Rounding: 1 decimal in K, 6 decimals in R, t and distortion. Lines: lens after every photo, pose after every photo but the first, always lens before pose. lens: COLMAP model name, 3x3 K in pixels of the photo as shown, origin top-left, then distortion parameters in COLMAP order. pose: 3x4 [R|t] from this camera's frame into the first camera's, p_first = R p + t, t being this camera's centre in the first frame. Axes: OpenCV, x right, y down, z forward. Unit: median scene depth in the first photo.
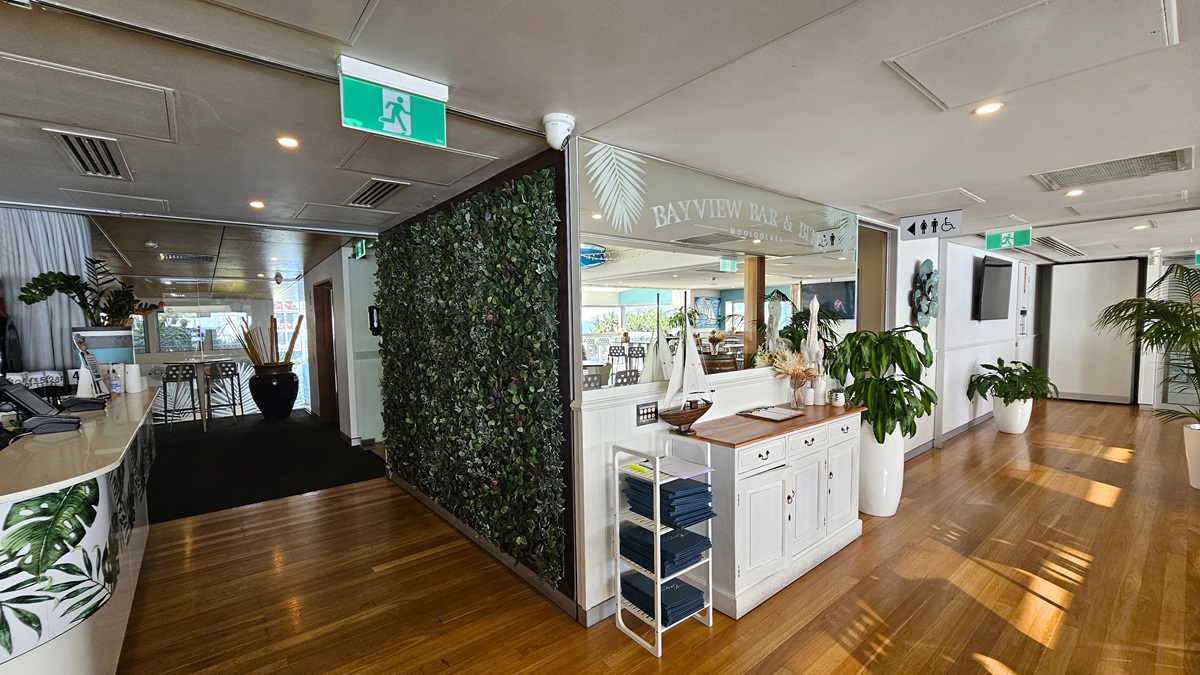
lens RADIAL K [[492.9, 0, 598.2], [0, 492.9, 353.6], [0, 0, 1]] dist [-0.003220, 0.000109]
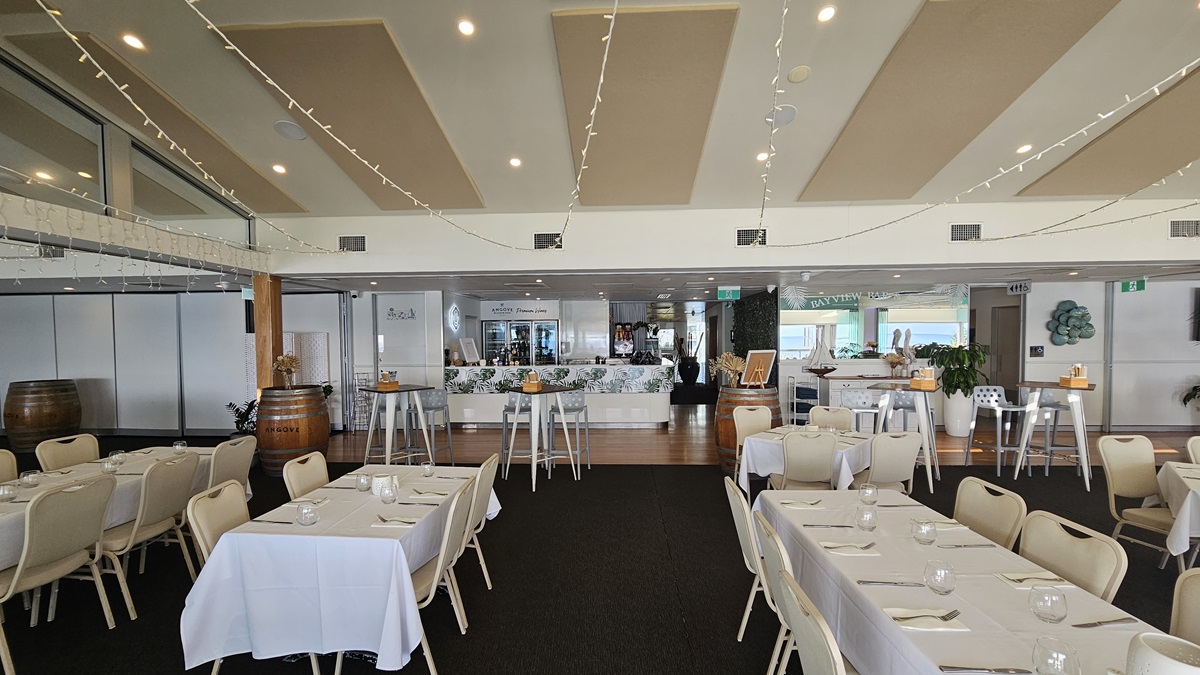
lens RADIAL K [[492.9, 0, 598.2], [0, 492.9, 353.6], [0, 0, 1]] dist [-0.003220, 0.000109]
pose [[0.739597, 0.034693, -0.672156, 1.368567], [-0.050768, 0.998701, -0.004314, 0.119112], [0.671133, 0.037314, 0.740397, -2.436741]]
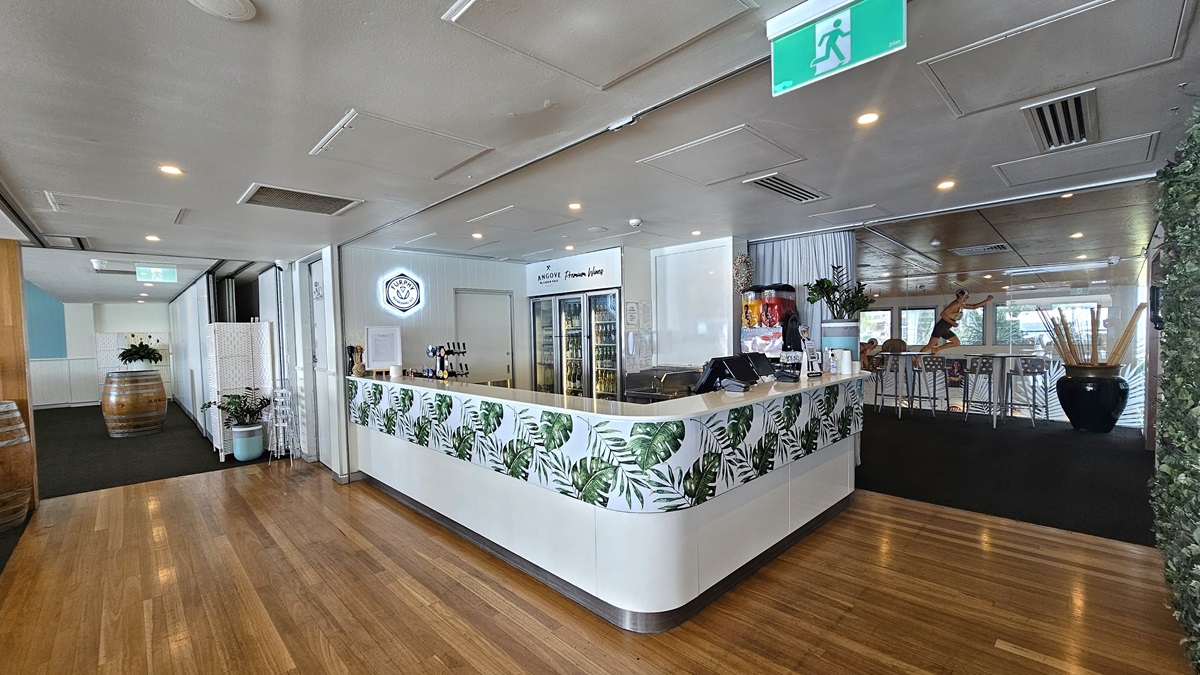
lens RADIAL K [[492.9, 0, 598.2], [0, 492.9, 353.6], [0, 0, 1]] dist [-0.003220, 0.000109]
pose [[0.080592, 0.060303, -0.994921, 0.282564], [-0.048730, 0.997213, 0.056495, -0.013018], [0.995555, 0.043930, 0.083306, 0.434289]]
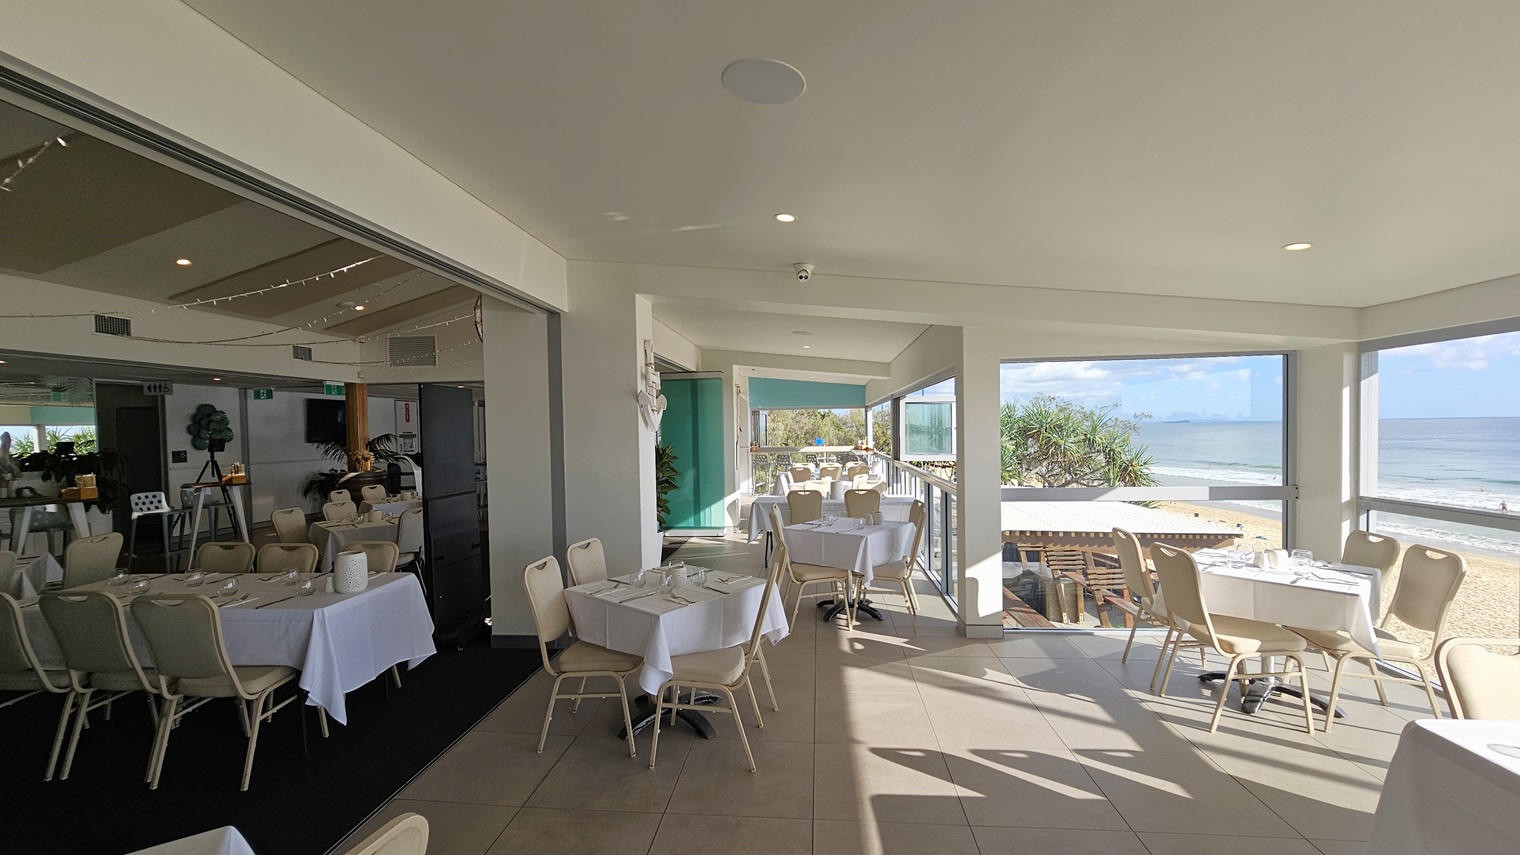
lens RADIAL K [[624.3, 0, 757.7], [0, 624.3, 447.9], [0, 0, 1]] dist [-0.003220, 0.000109]
pose [[0.708578, -0.014643, 0.705480, 1.133384], [0.052950, 0.998069, -0.032466, 0.210020], [-0.703643, 0.060360, 0.707986, -3.419778]]
